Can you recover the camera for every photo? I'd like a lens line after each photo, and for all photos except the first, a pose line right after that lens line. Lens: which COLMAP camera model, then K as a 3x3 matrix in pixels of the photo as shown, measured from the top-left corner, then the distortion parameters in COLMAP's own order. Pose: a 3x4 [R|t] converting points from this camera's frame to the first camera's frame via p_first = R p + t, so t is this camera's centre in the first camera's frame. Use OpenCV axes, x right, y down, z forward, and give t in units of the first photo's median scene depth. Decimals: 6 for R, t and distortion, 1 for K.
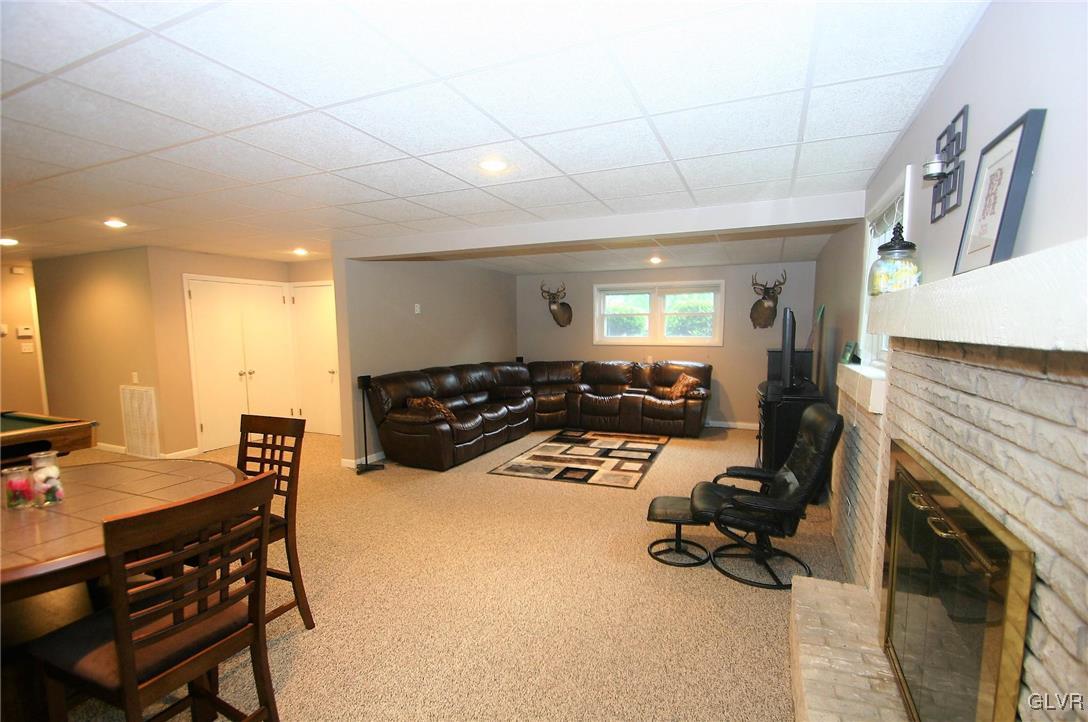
lens RADIAL K [[493.7, 0, 548.6], [0, 493.7, 386.3], [0, 0, 1]] dist [-0.018292, -0.000747]
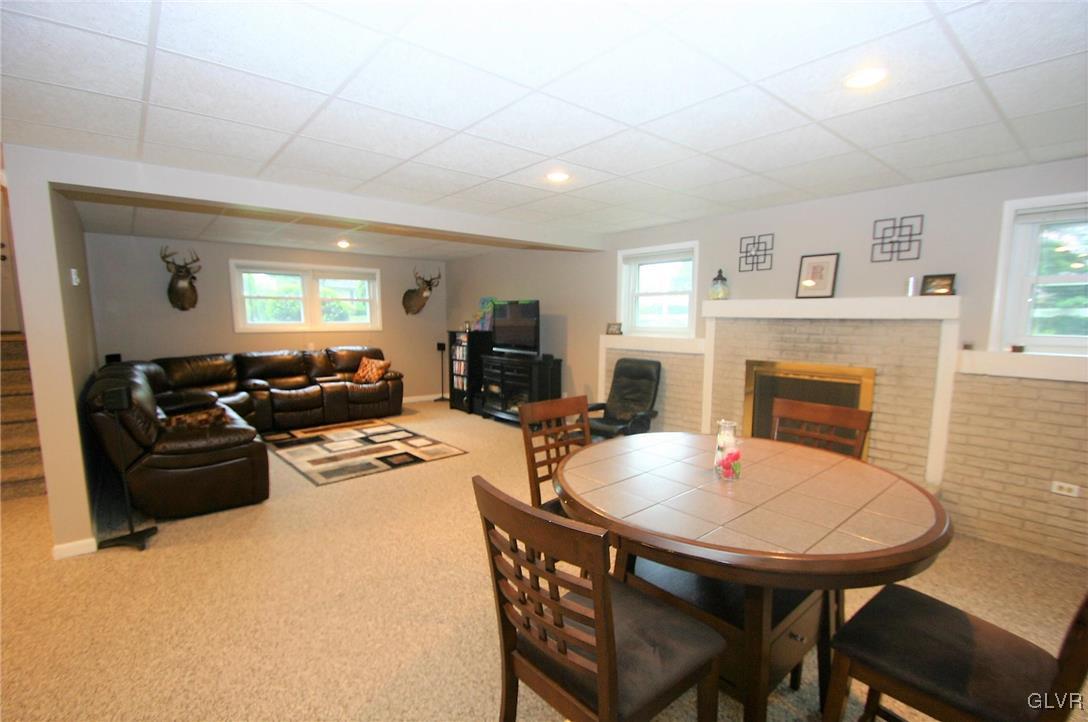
lens RADIAL K [[493.7, 0, 548.6], [0, 493.7, 386.3], [0, 0, 1]] dist [-0.018292, -0.000747]
pose [[0.434350, -0.117745, 0.893015, -0.560963], [0.096520, 0.991795, 0.083823, -0.018485], [-0.895558, 0.049785, 0.442151, 0.232326]]
